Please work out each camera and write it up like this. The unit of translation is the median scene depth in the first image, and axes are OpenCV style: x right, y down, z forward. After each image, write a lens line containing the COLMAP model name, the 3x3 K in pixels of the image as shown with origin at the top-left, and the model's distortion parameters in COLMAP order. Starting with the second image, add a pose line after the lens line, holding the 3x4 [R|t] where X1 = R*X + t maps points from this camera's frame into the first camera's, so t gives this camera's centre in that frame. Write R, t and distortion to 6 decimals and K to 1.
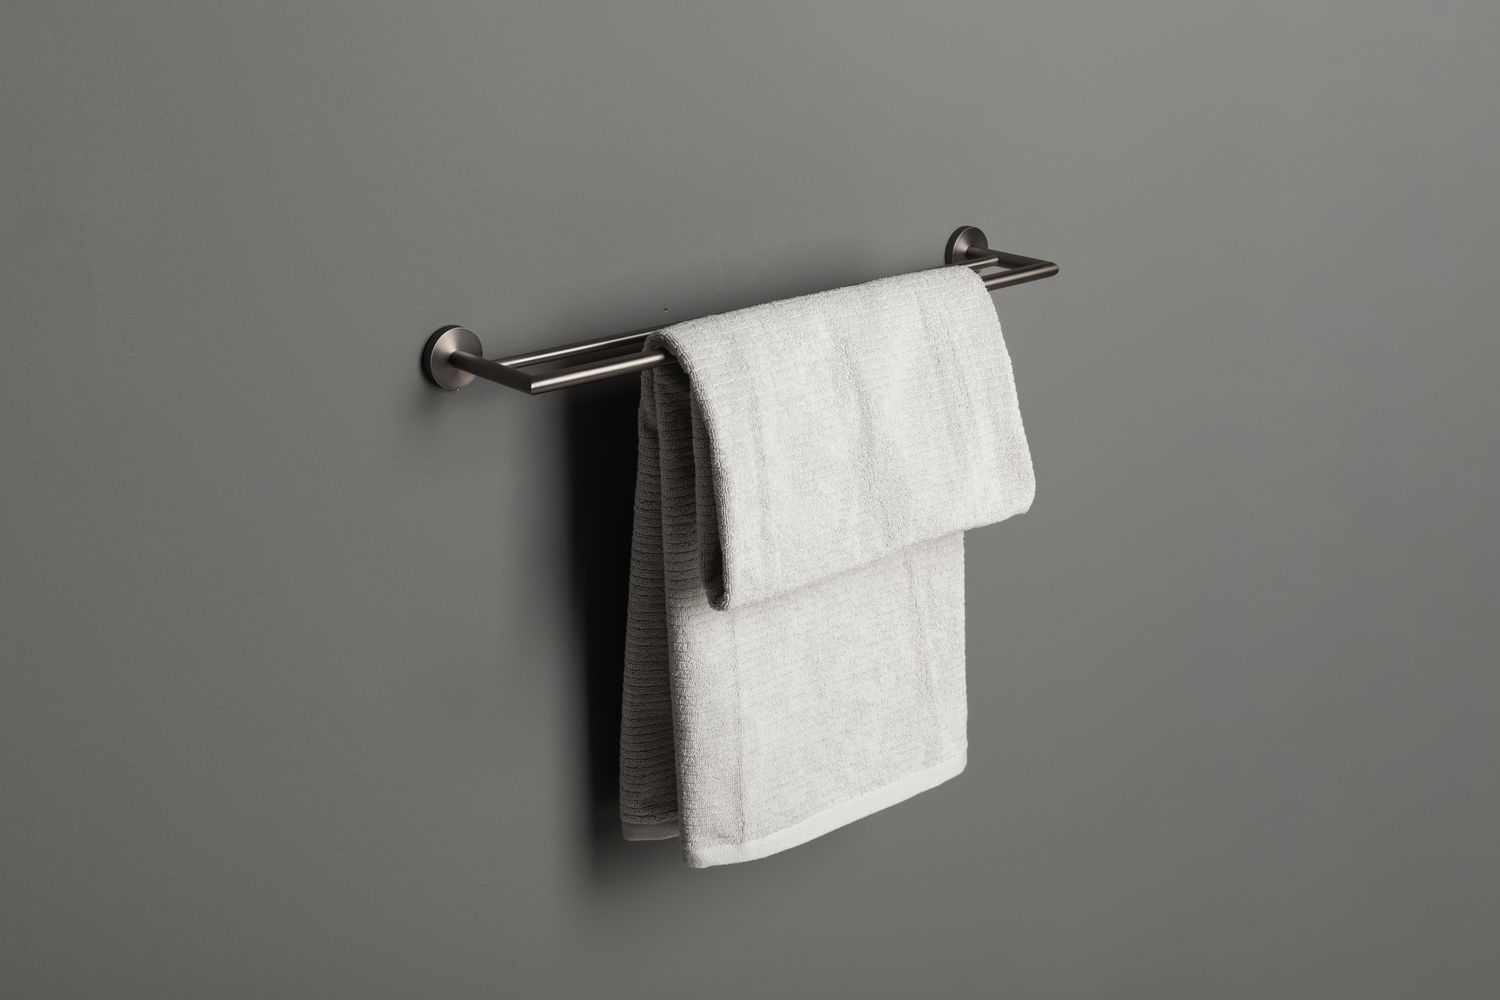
lens RADIAL K [[2190.4, 0, 750.0], [0, 2190.4, 500.0], [0, 0, 1]] dist [-0.028756, -0.007840]
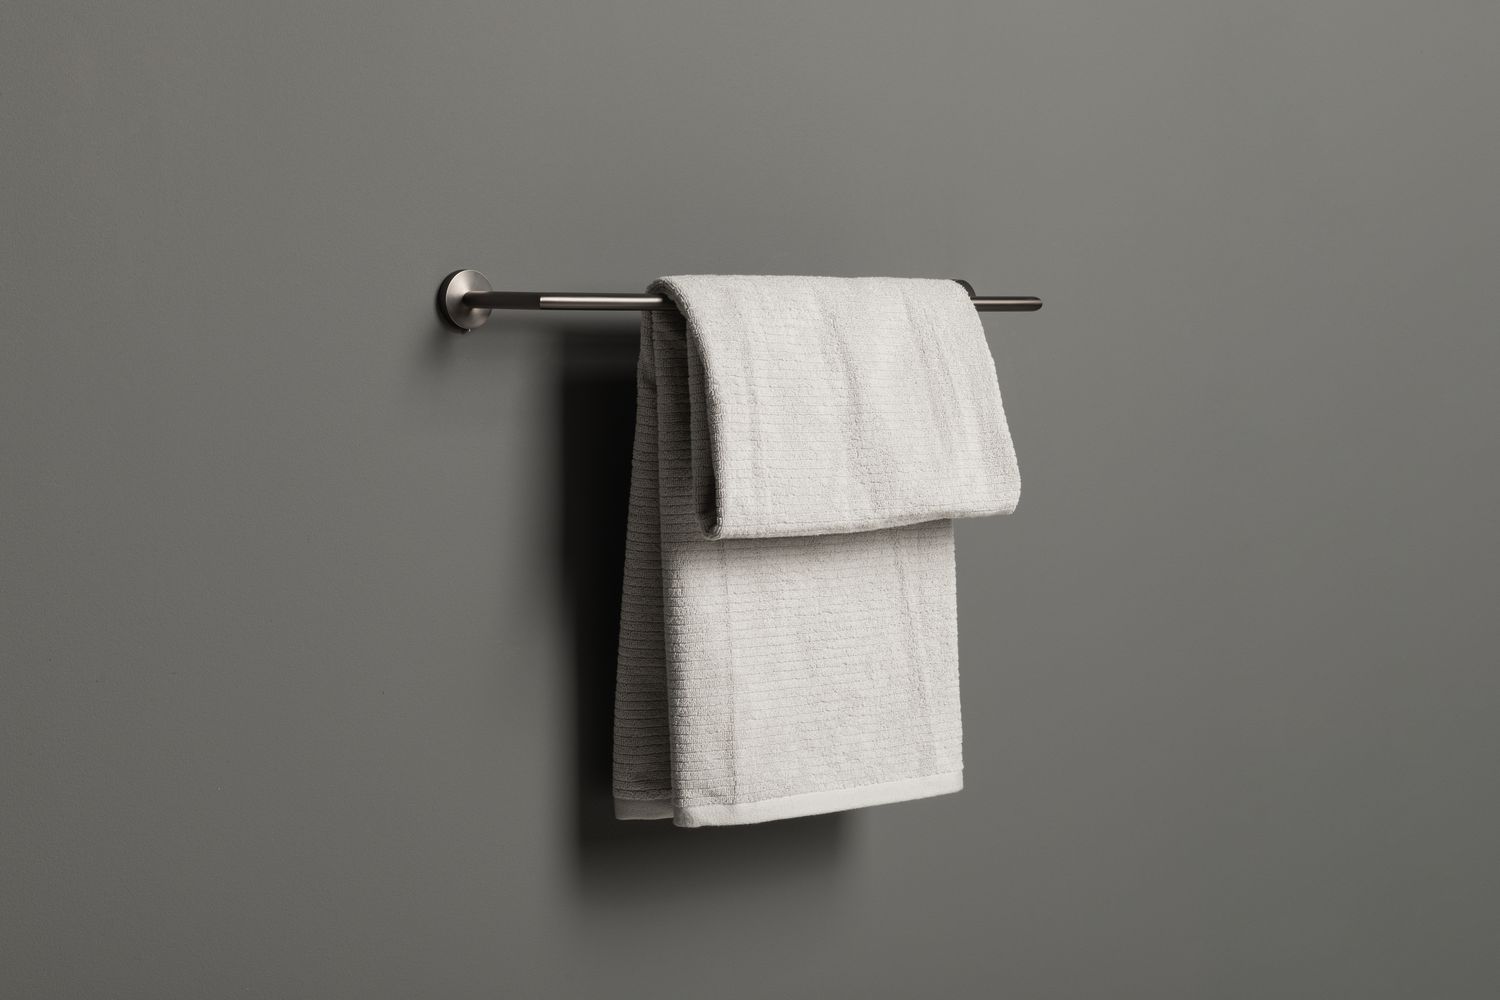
lens RADIAL K [[2737.3, 0, 750.0], [0, 2737.3, 500.0], [0, 0, 1]] dist [-0.001779, 0.001665]
pose [[0.999978, 0.002103, -0.006349, 0.011465], [-0.003679, 0.965706, -0.259612, 0.349354], [0.005585, 0.259630, 0.965692, -0.252336]]
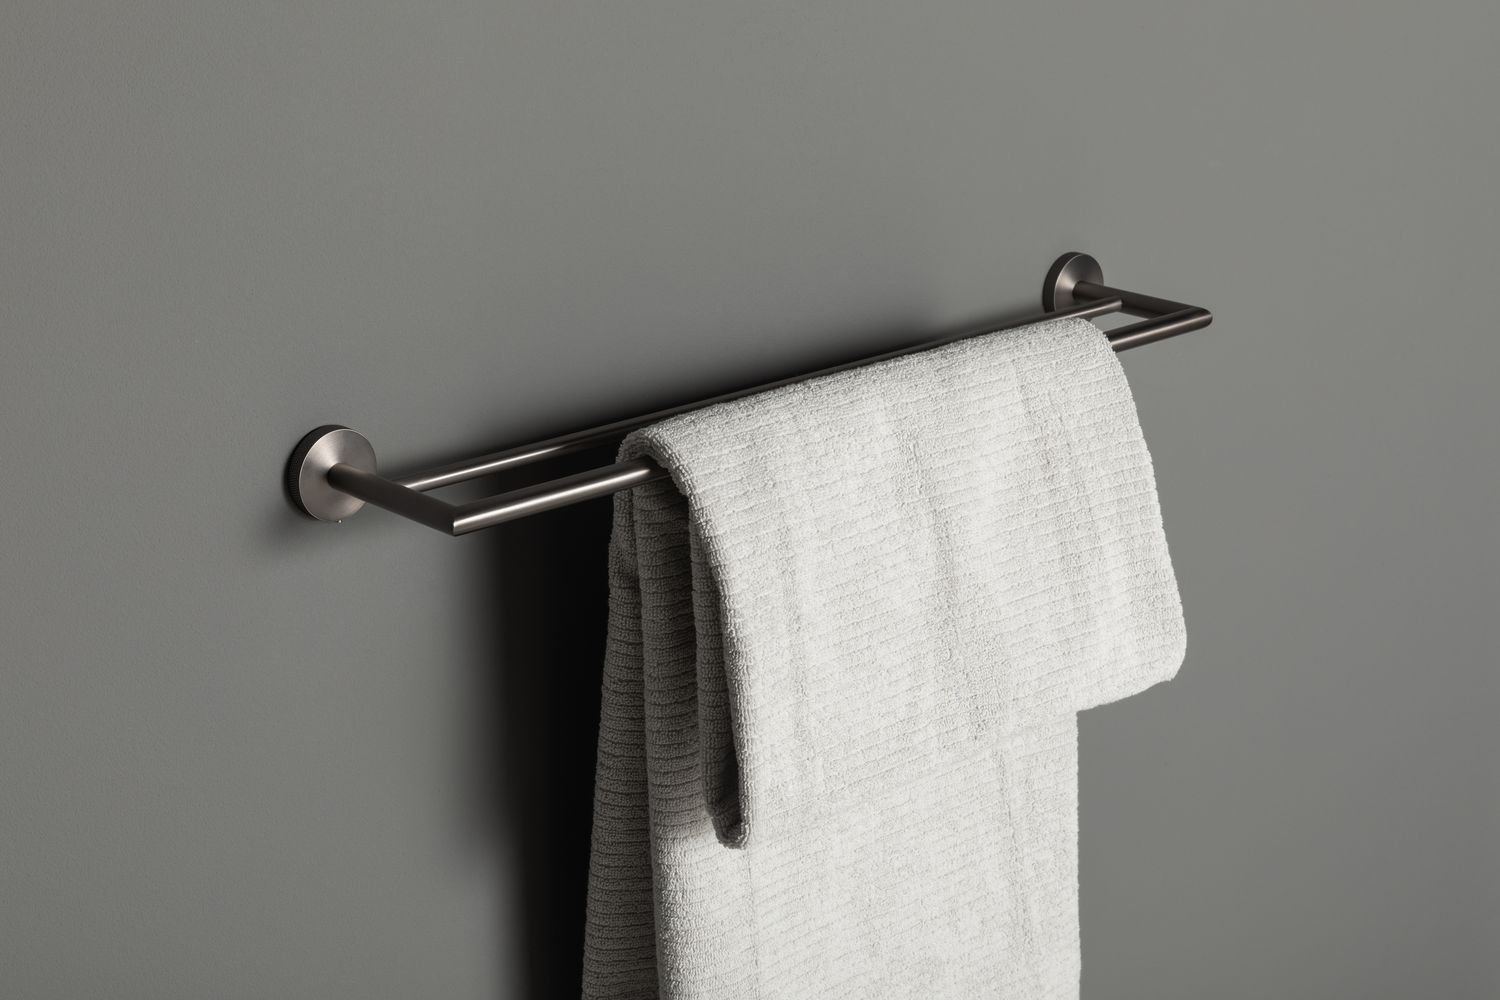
lens RADIAL K [[2827.4, 0, 707.7], [0, 2827.4, 503.3], [0, 0, 1]] dist [0.005542, -0.071676]
pose [[0.999911, -0.005805, 0.012049, -0.029661], [0.005907, 0.999947, -0.008463, -0.044279], [-0.011999, 0.008533, 0.999892, 0.129295]]
